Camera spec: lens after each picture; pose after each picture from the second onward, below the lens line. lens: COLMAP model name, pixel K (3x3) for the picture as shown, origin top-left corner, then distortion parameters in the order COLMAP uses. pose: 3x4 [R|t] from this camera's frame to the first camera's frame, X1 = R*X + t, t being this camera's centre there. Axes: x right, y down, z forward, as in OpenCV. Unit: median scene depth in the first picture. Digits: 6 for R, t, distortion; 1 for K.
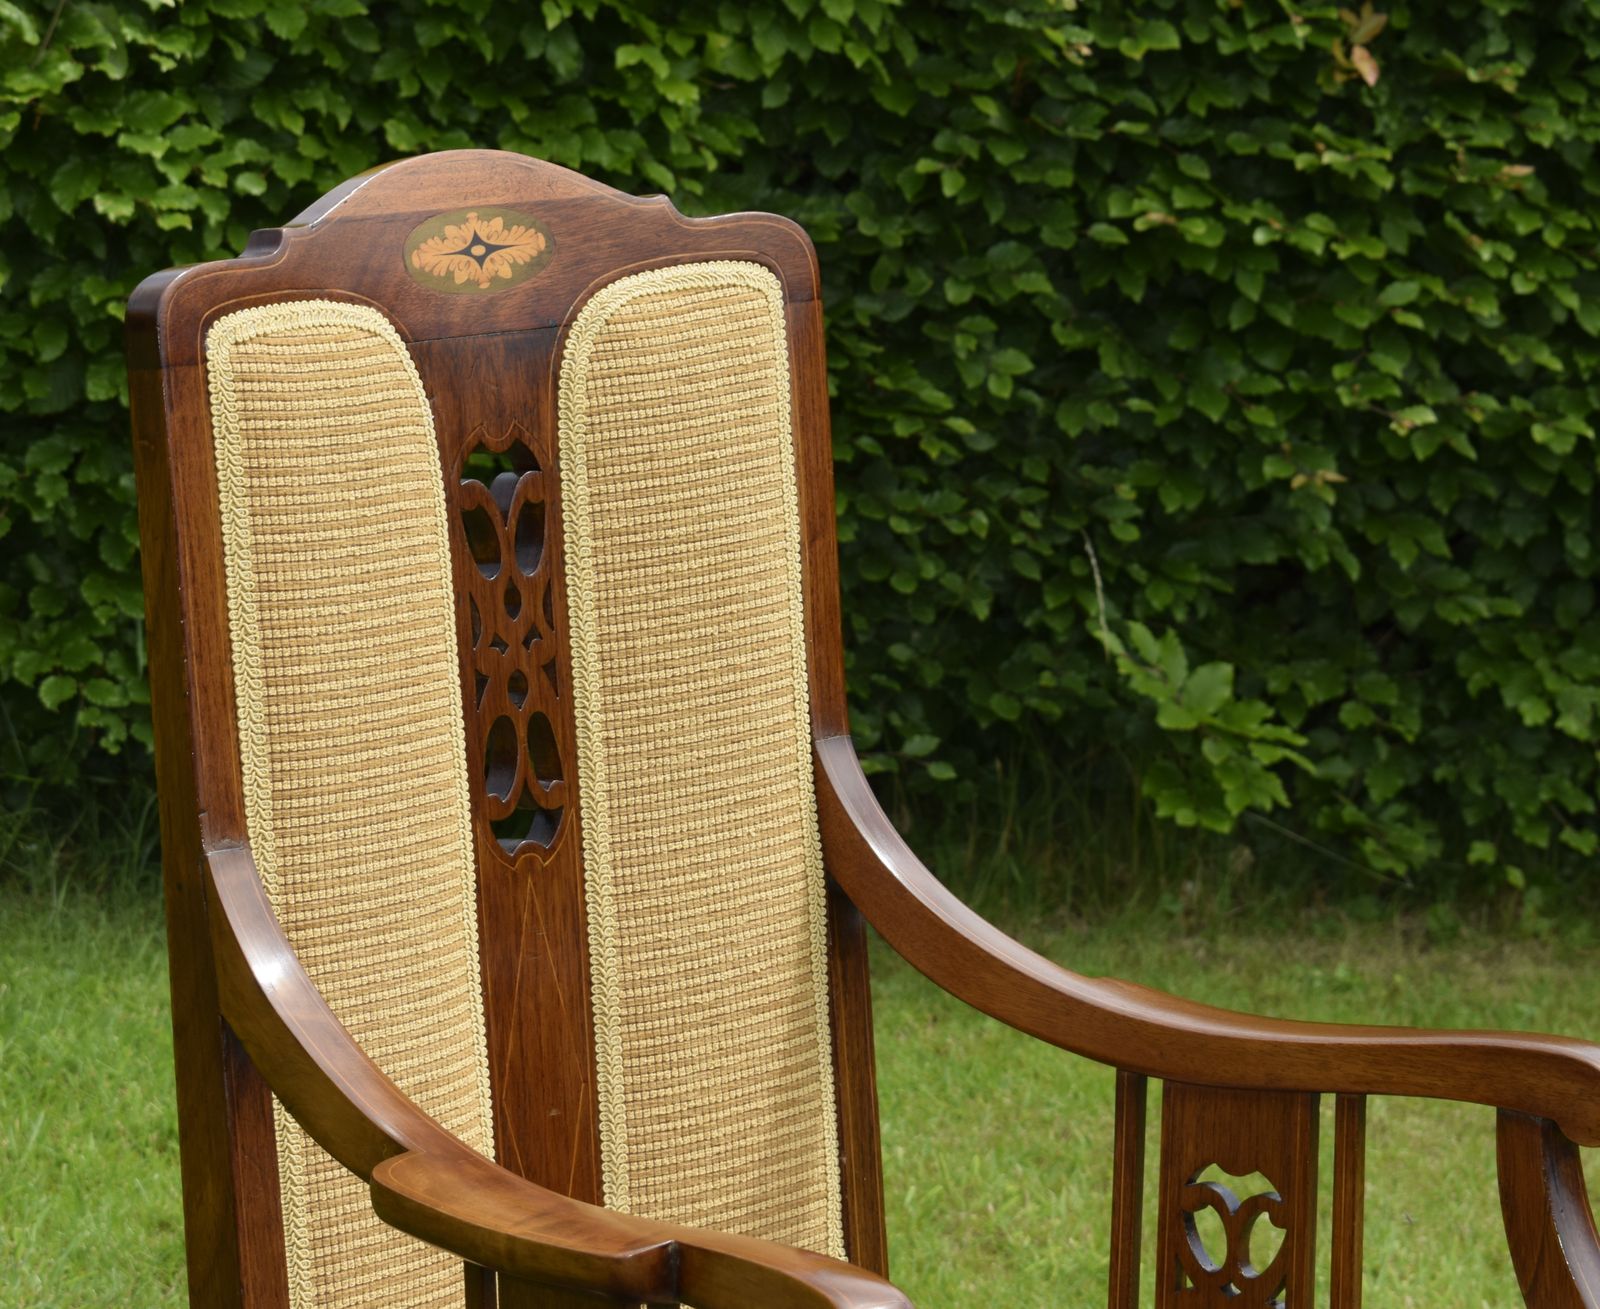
lens RADIAL K [[5157.9, 0, 568.9], [0, 5157.9, 620.3], [0, 0, 1]] dist [-0.018800, 0.000000]
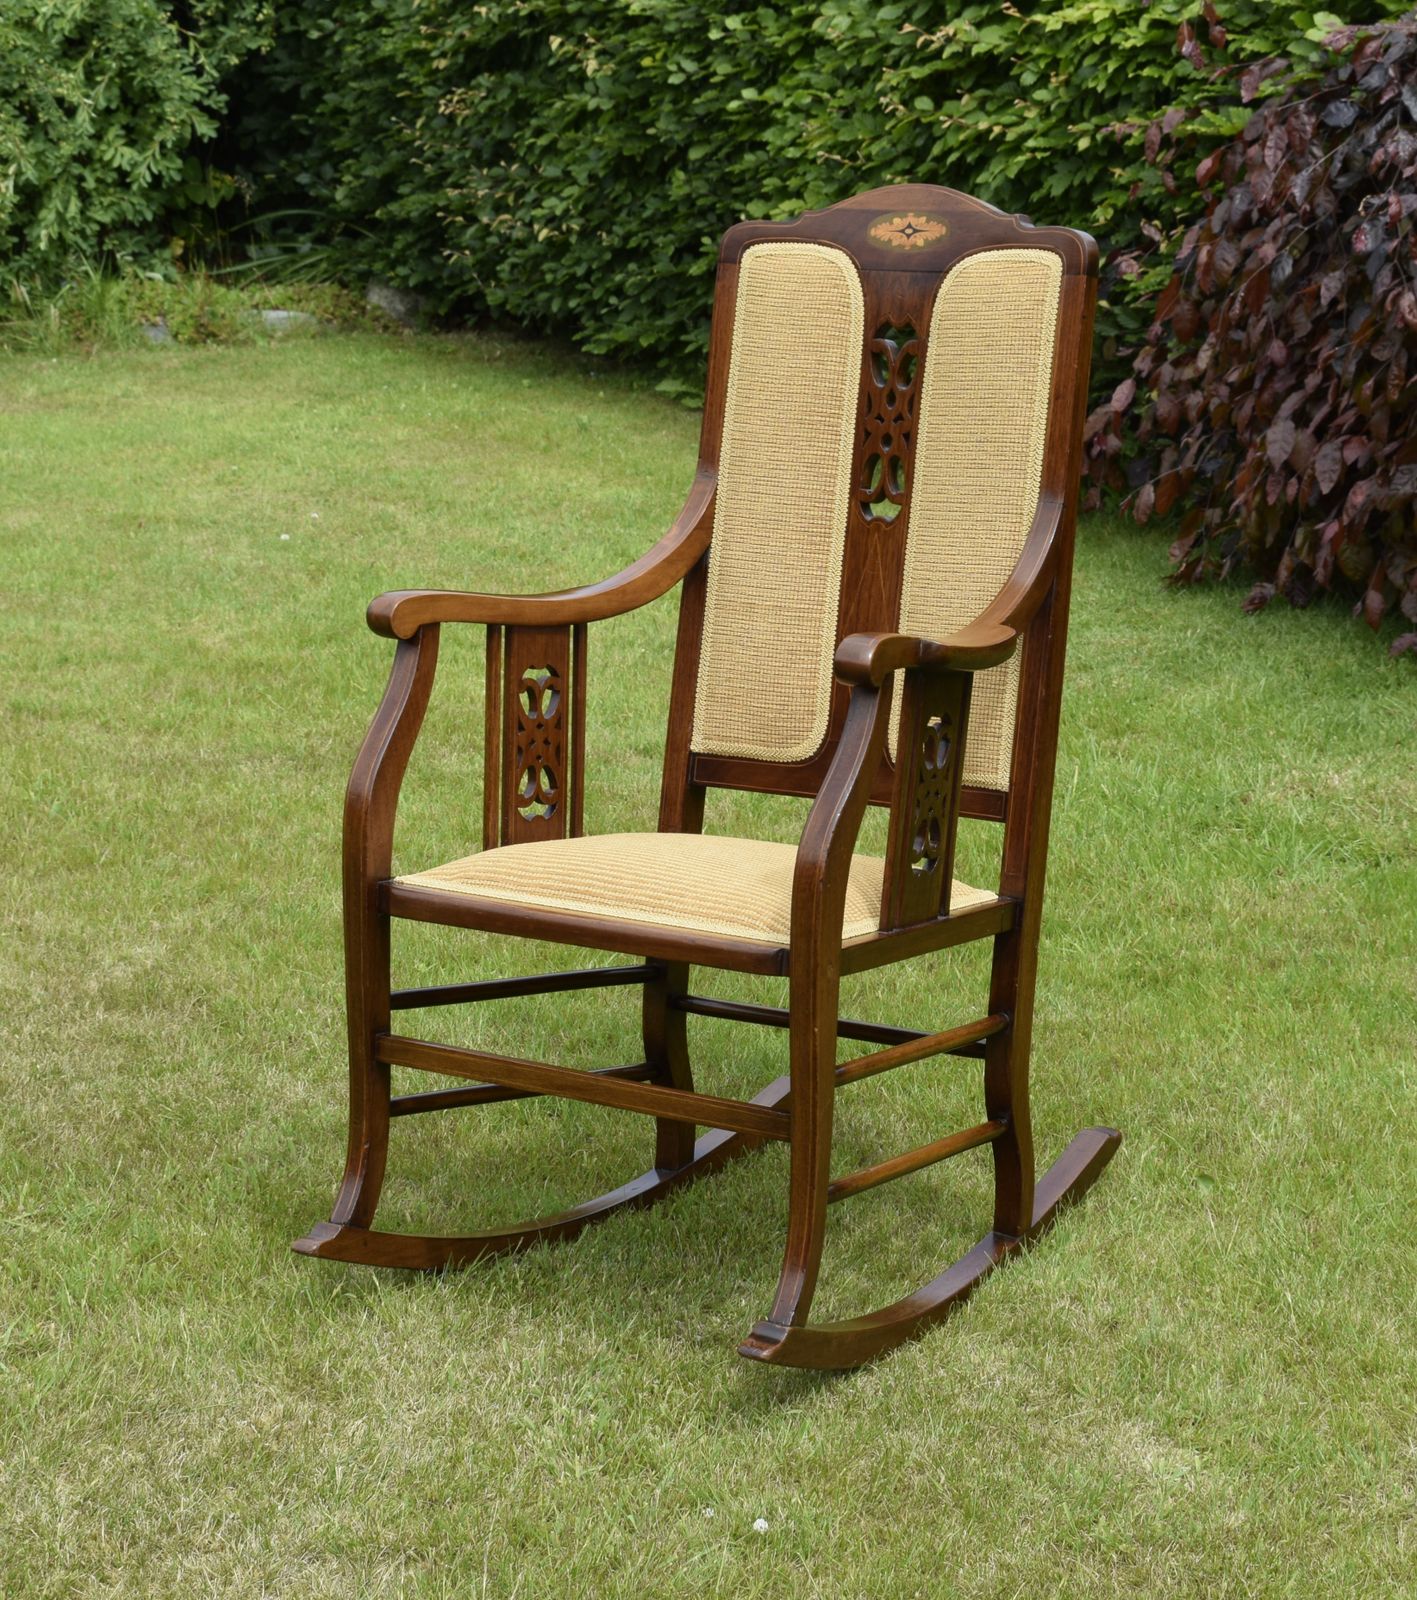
lens RADIAL K [[4023.1, 0, 719.5], [0, 4023.1, 811.9], [0, 0, 1]] dist [0.029591, 0.000000]
pose [[0.170444, 0.141046, -0.975220, 1.530978], [-0.187932, 0.976188, 0.108340, -0.004231], [0.967280, 0.164809, 0.192893, 0.625972]]
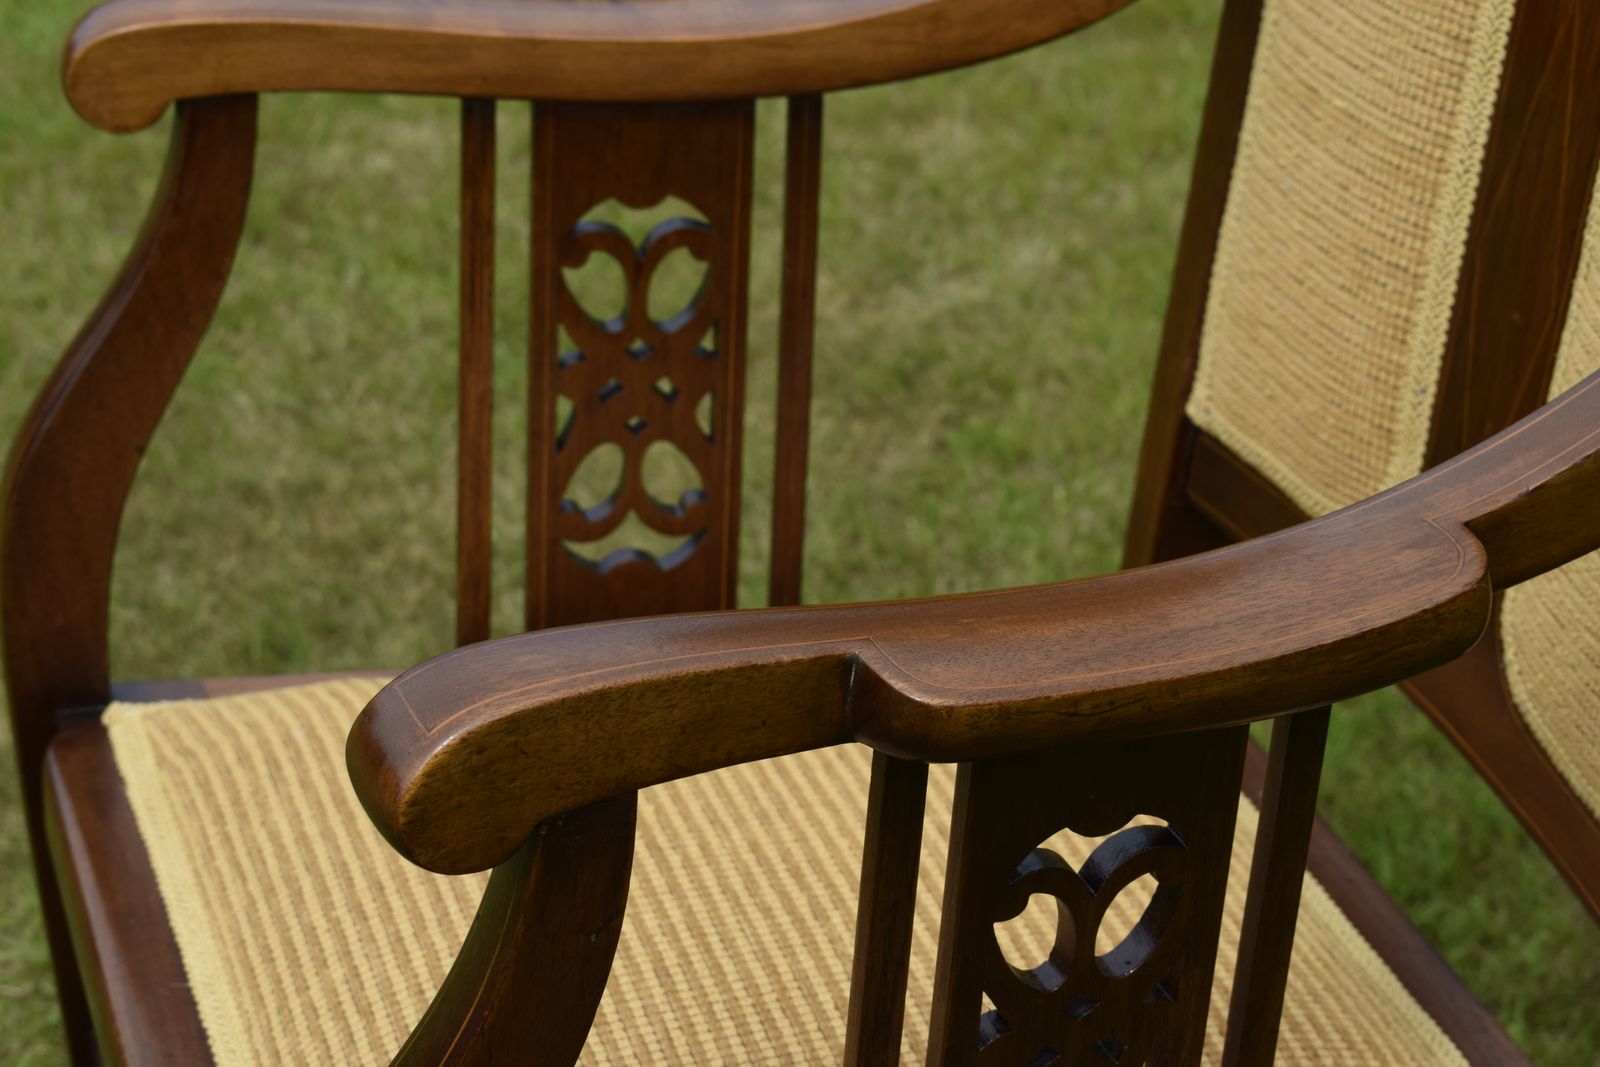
lens RADIAL K [[3643.2, 0, 800.8], [0, 3643.2, 524.0], [0, 0, 1]] dist [-0.040489, 0.000000]
pose [[-0.467868, 0.380276, -0.797803, 0.433197], [-0.160695, 0.851048, 0.499894, -0.107630], [0.869067, 0.362087, -0.337070, 1.065157]]
